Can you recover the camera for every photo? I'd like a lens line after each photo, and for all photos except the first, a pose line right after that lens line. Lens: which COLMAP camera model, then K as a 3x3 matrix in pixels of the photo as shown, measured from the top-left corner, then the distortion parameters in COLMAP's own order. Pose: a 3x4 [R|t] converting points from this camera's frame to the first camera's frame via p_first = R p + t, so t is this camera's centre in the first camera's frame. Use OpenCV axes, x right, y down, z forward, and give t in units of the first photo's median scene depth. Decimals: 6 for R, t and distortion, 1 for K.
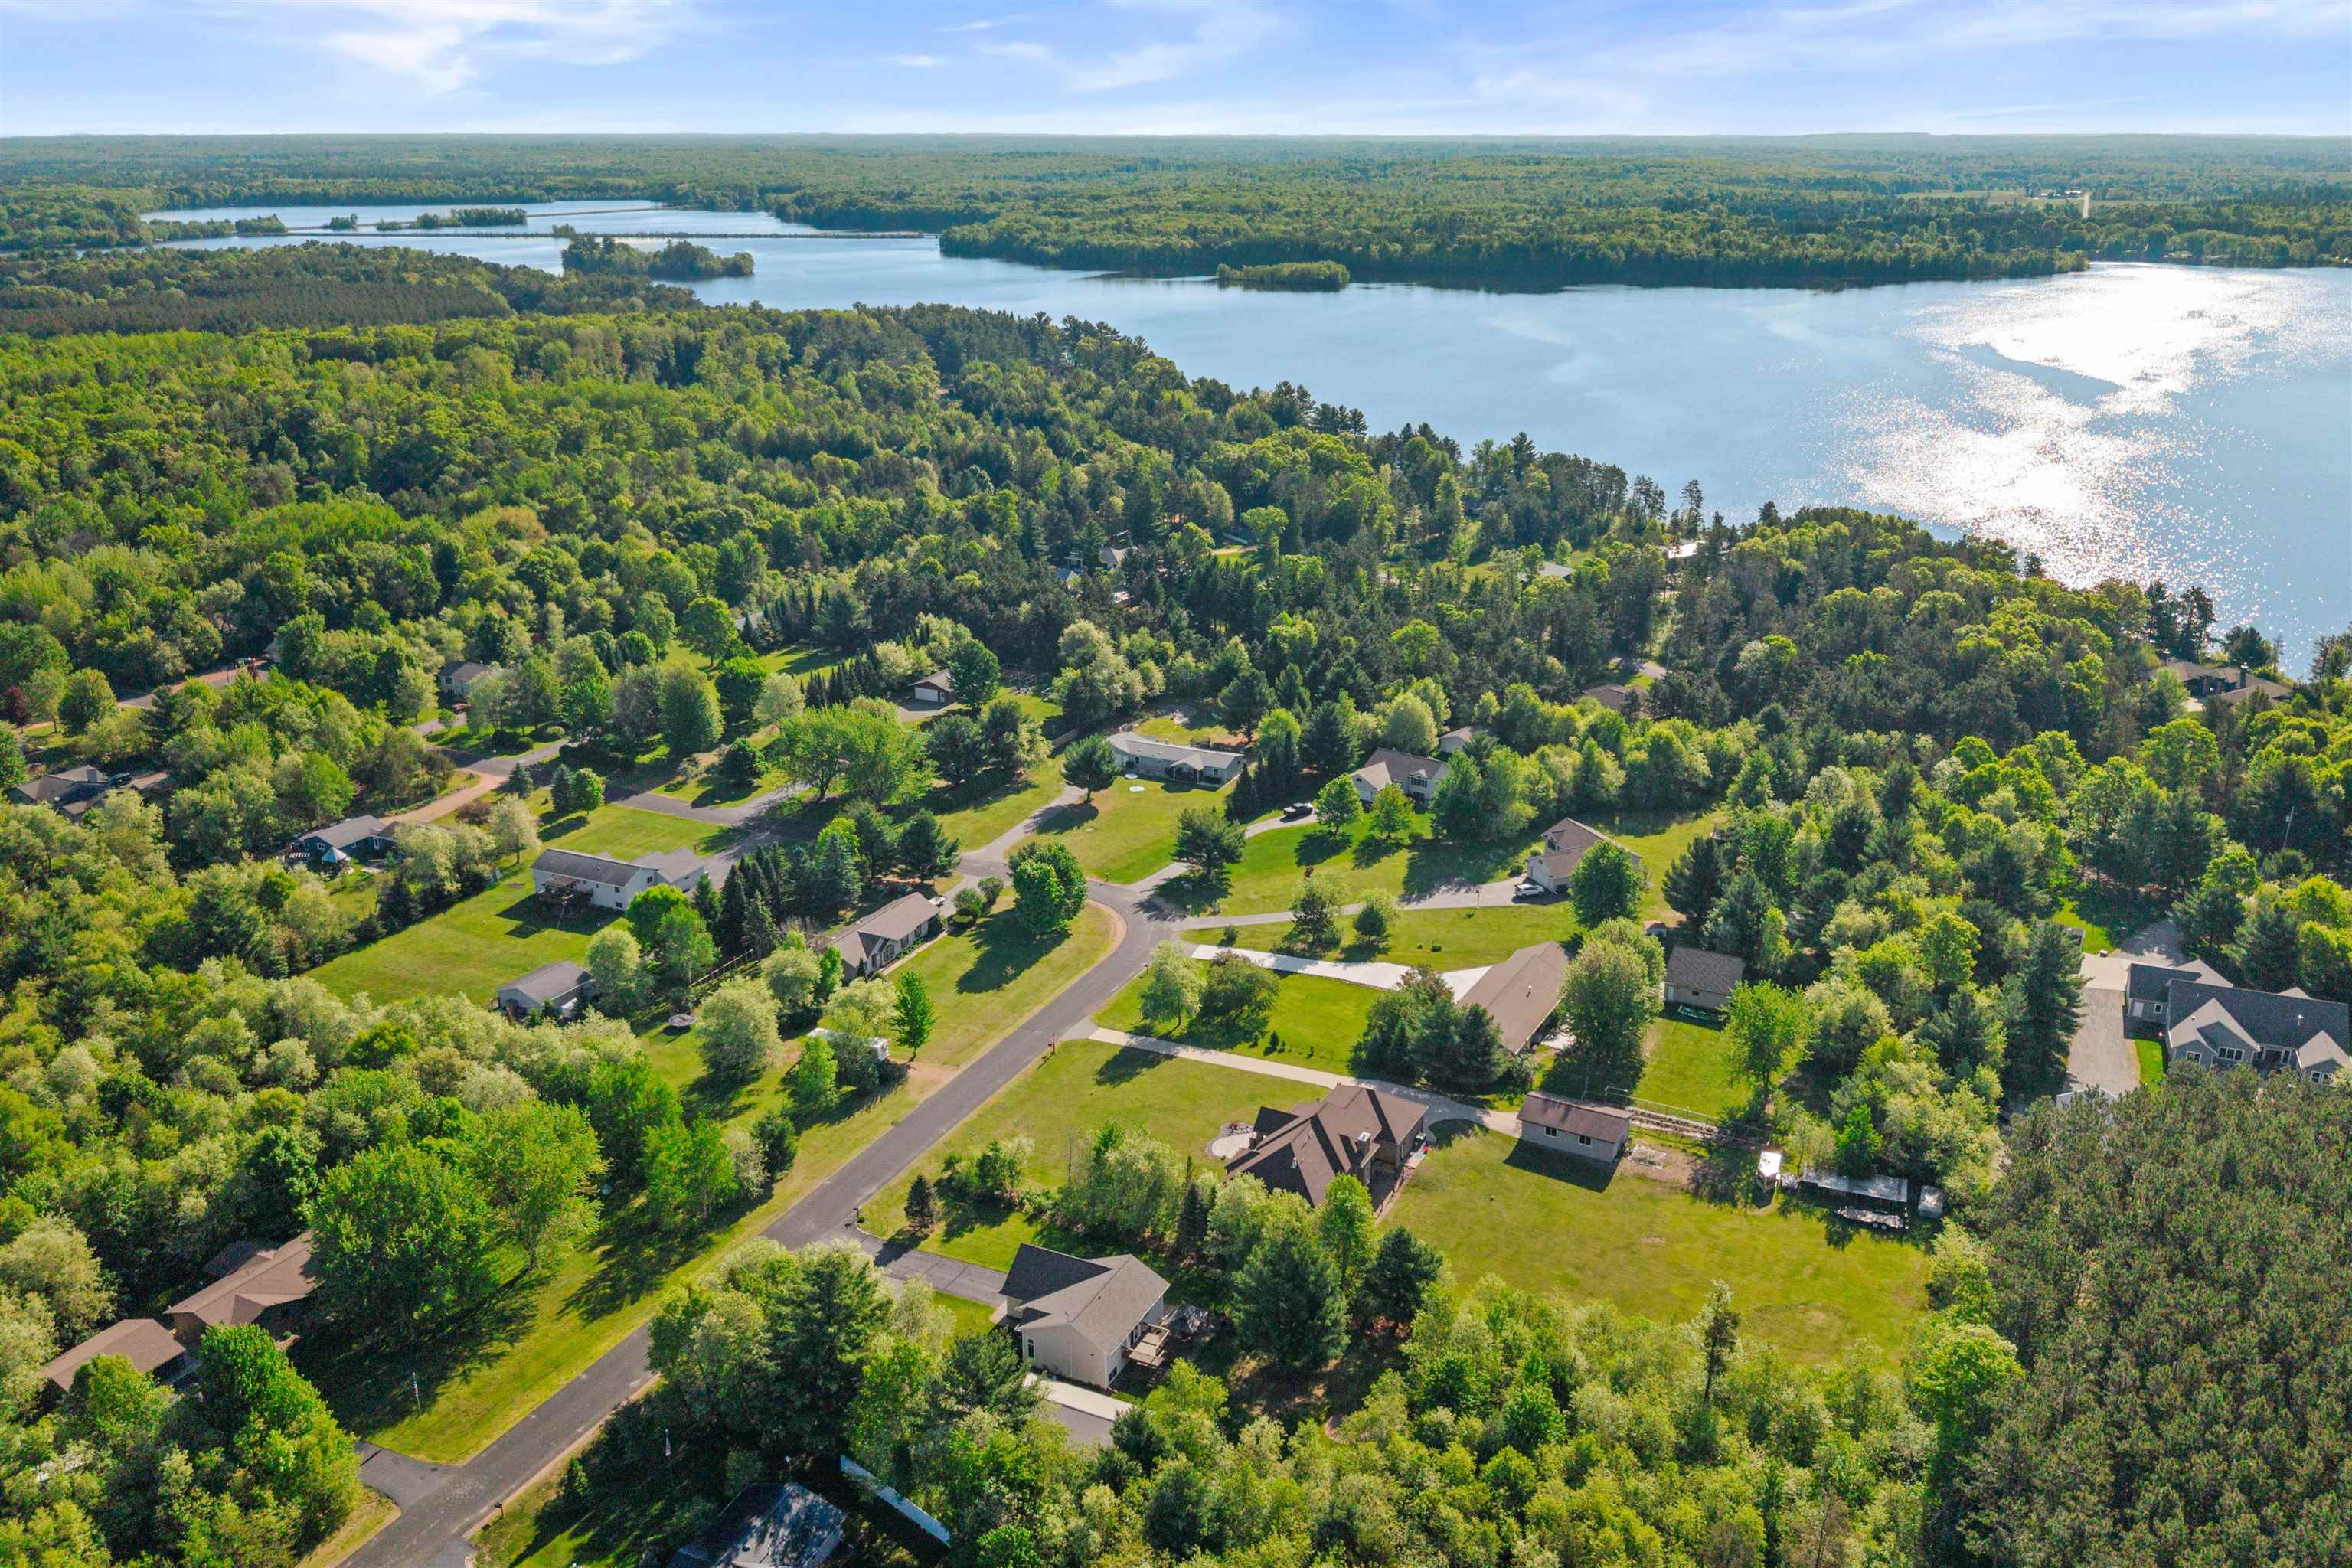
lens RADIAL K [[1866.9, 0, 1176.0], [0, 1866.9, 784.0], [0, 0, 1]] dist [-0.002105, -0.005890]
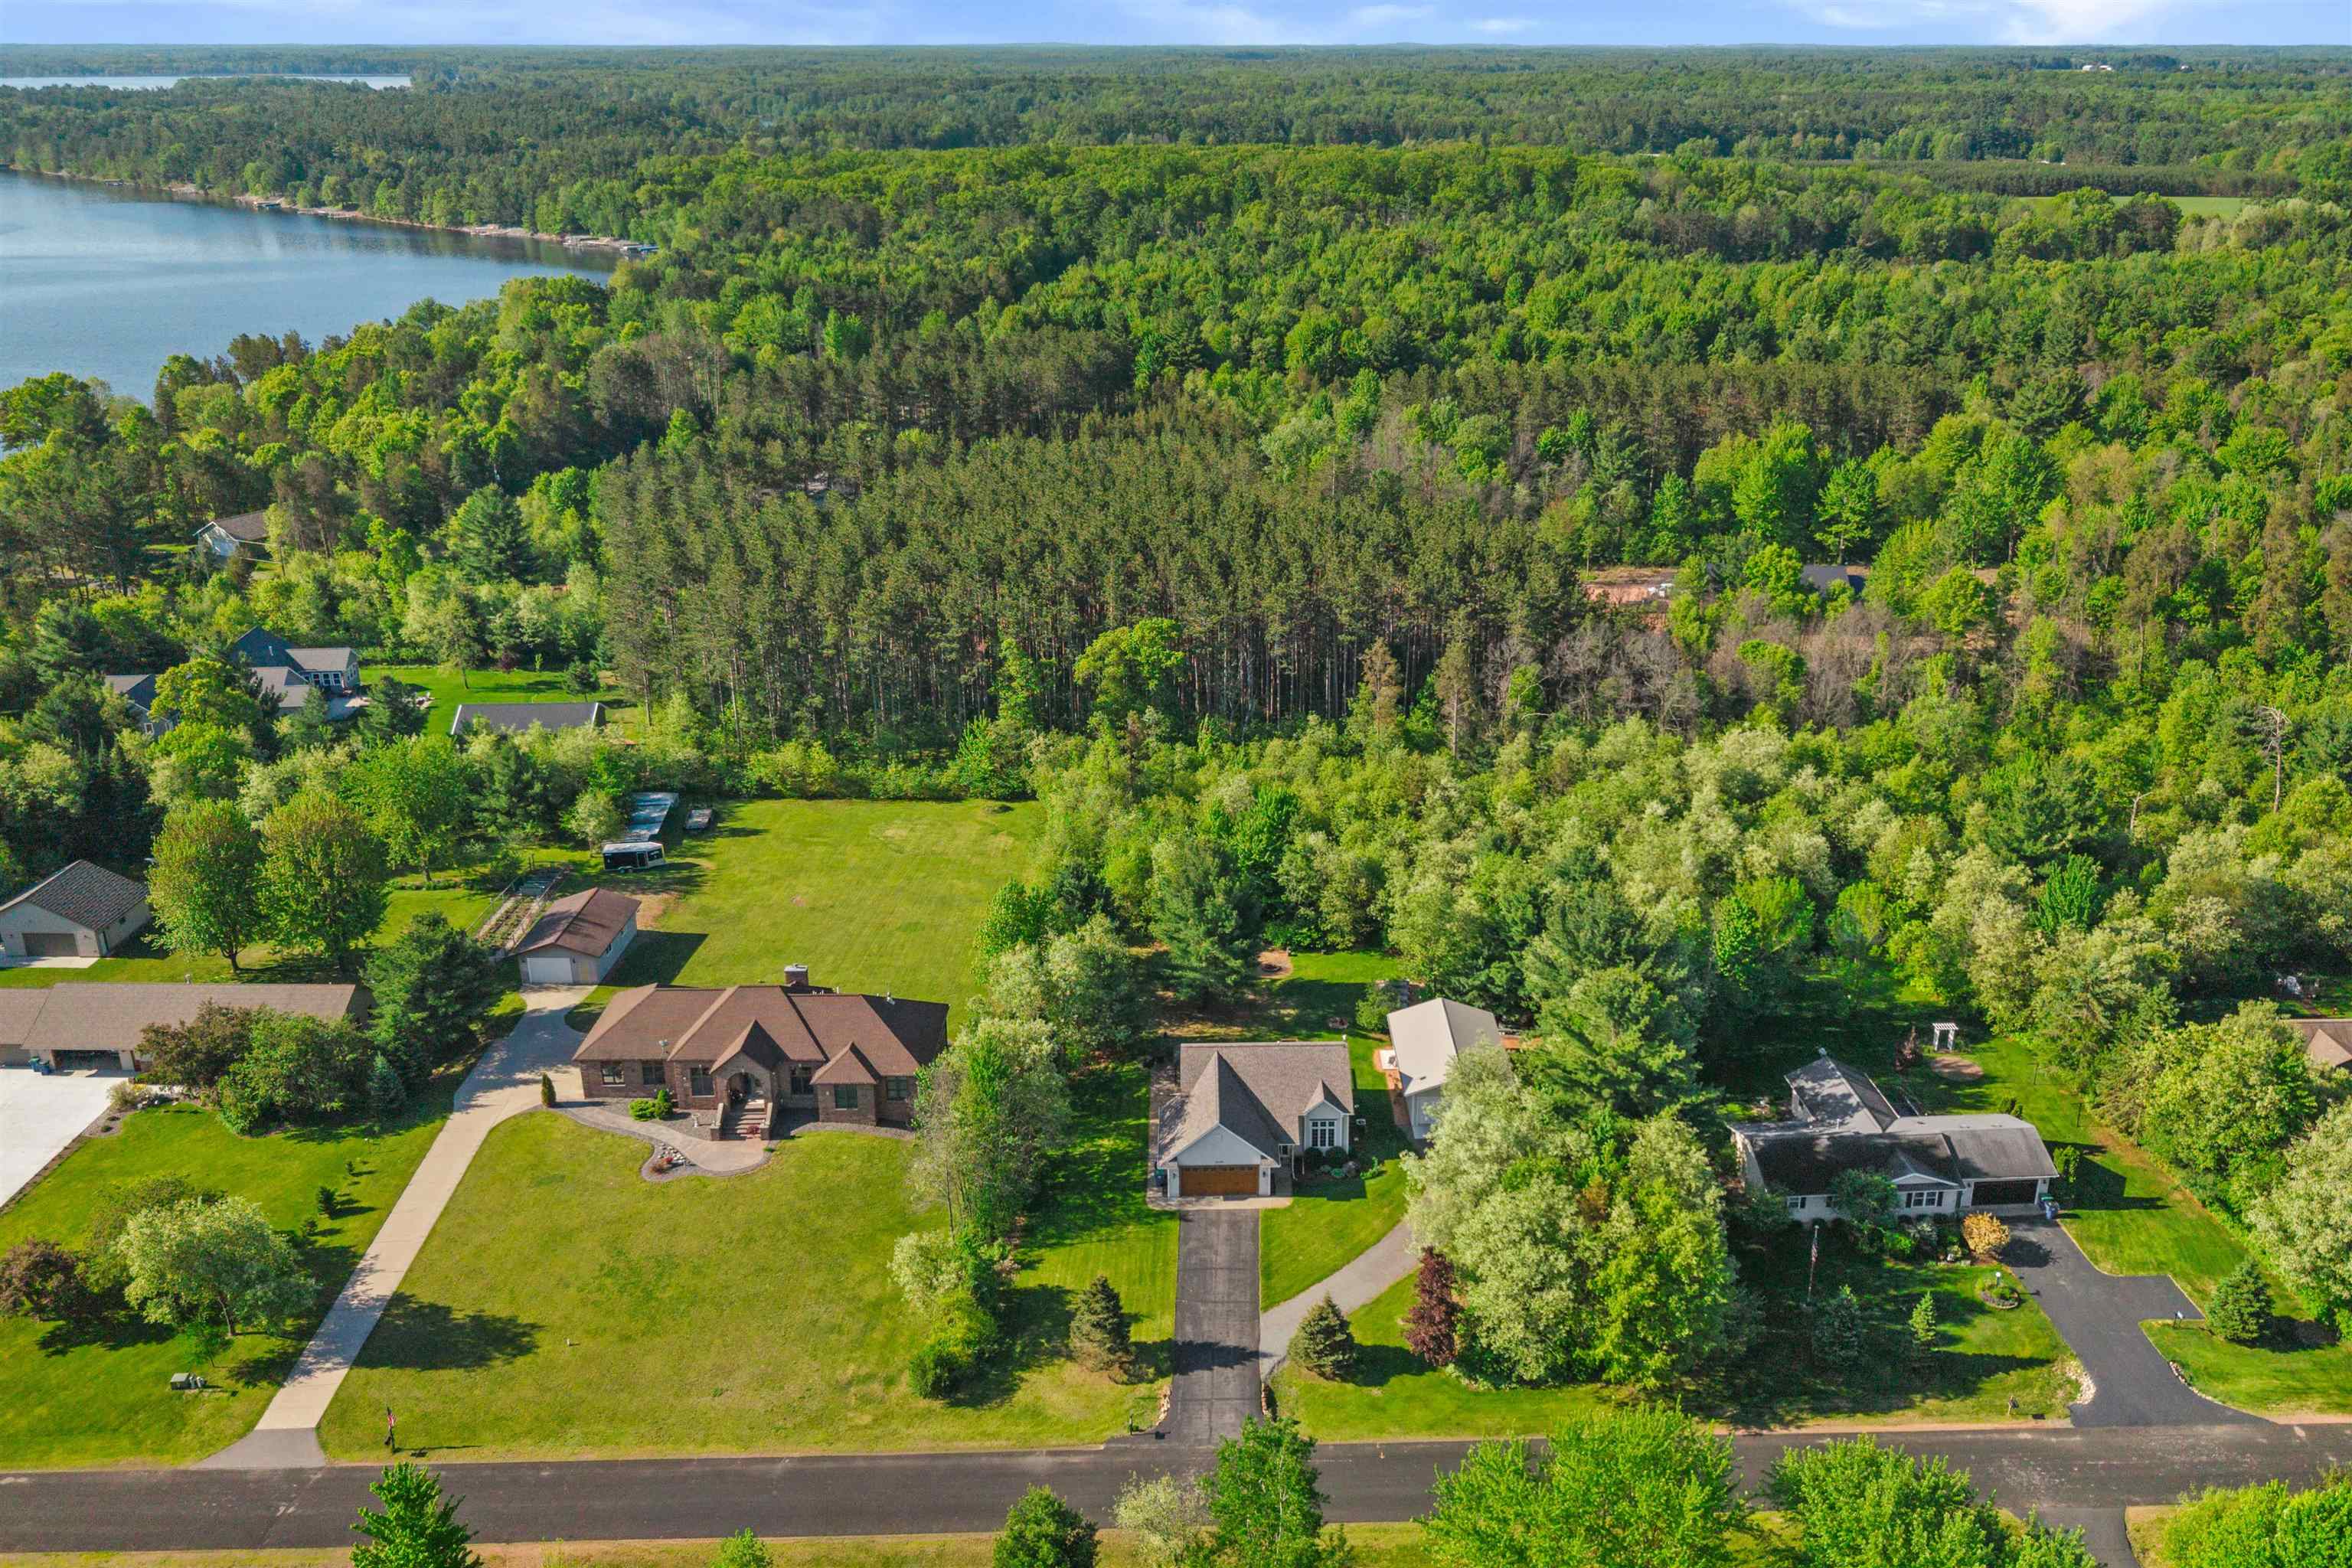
lens RADIAL K [[1956.6, 0, 1269.3], [0, 1956.6, 782.9], [0, 0, 1]] dist [0.017569, -0.009189]
pose [[-0.465989, -0.316757, 0.826147, -0.400755], [0.289094, 0.827966, 0.480518, -0.124393], [-0.836229, 0.462750, -0.294250, 0.702761]]
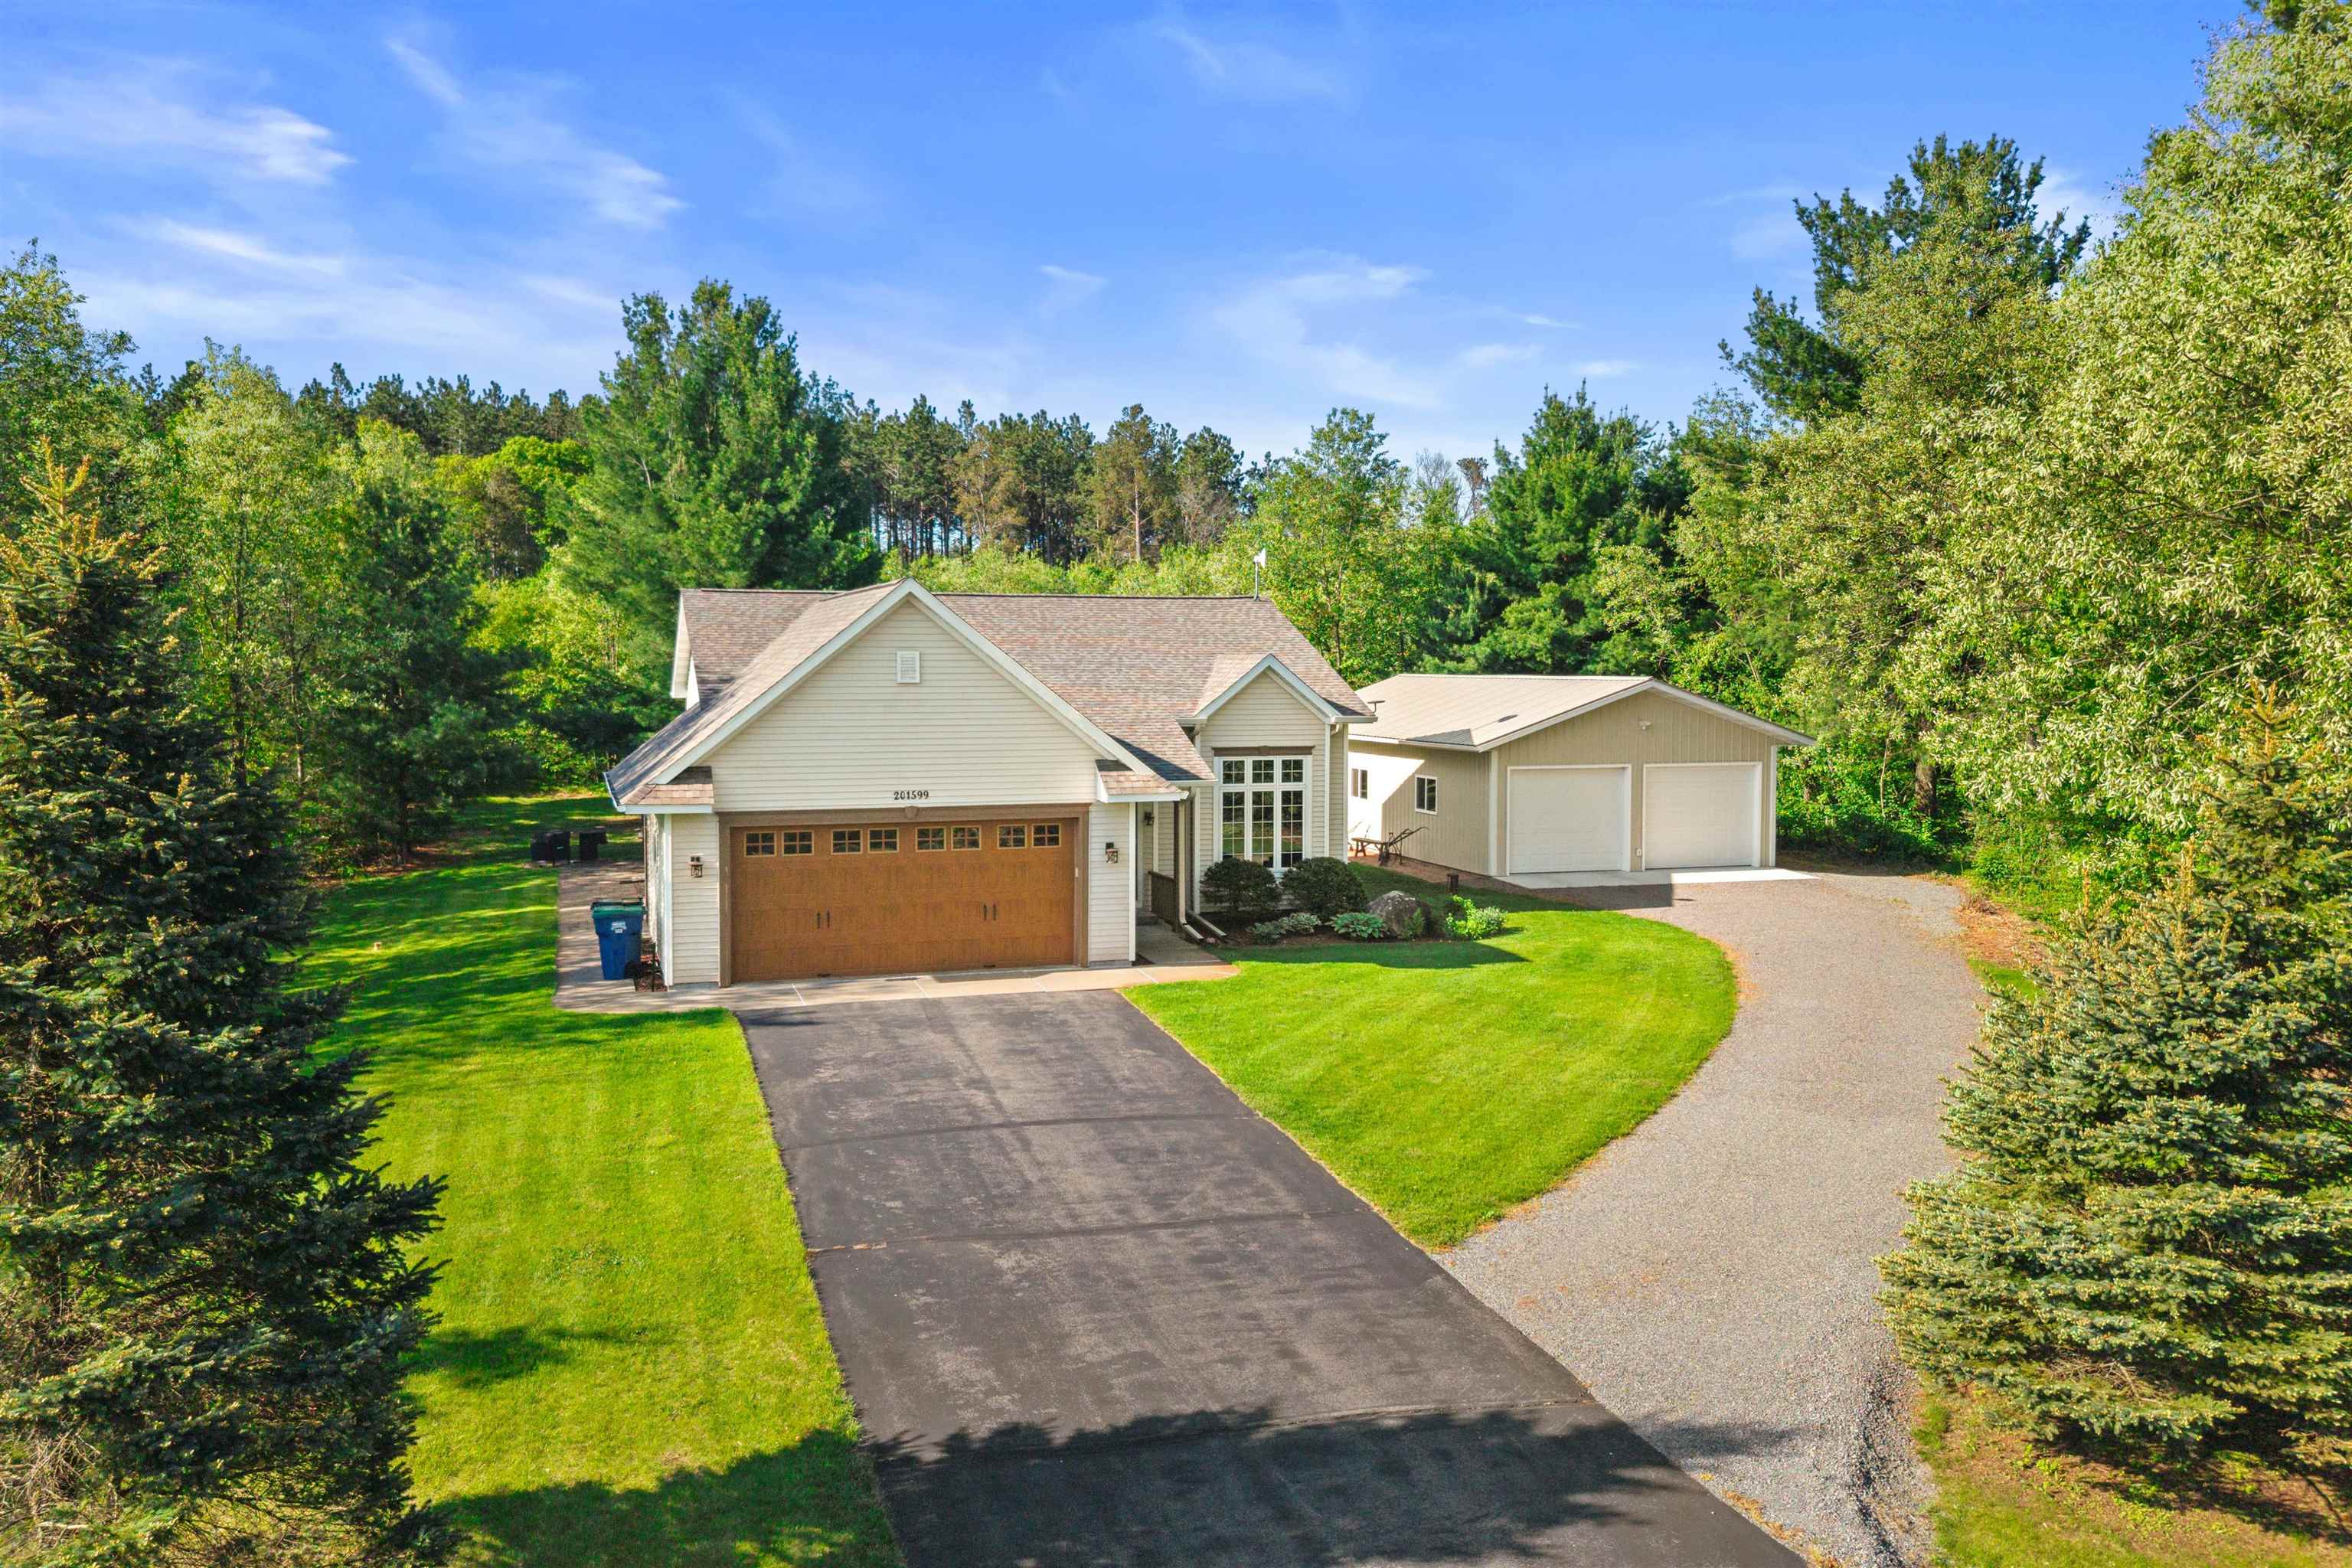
lens RADIAL K [[1892.8, 0, 1116.5], [0, 1892.8, 774.3], [0, 0, 1]] dist [0.035246, -0.071922]
pose [[-0.667620, -0.046478, 0.743050, -0.126667], [0.246312, 0.928057, 0.279358, 0.137320], [-0.702577, 0.369527, -0.608141, 0.669830]]
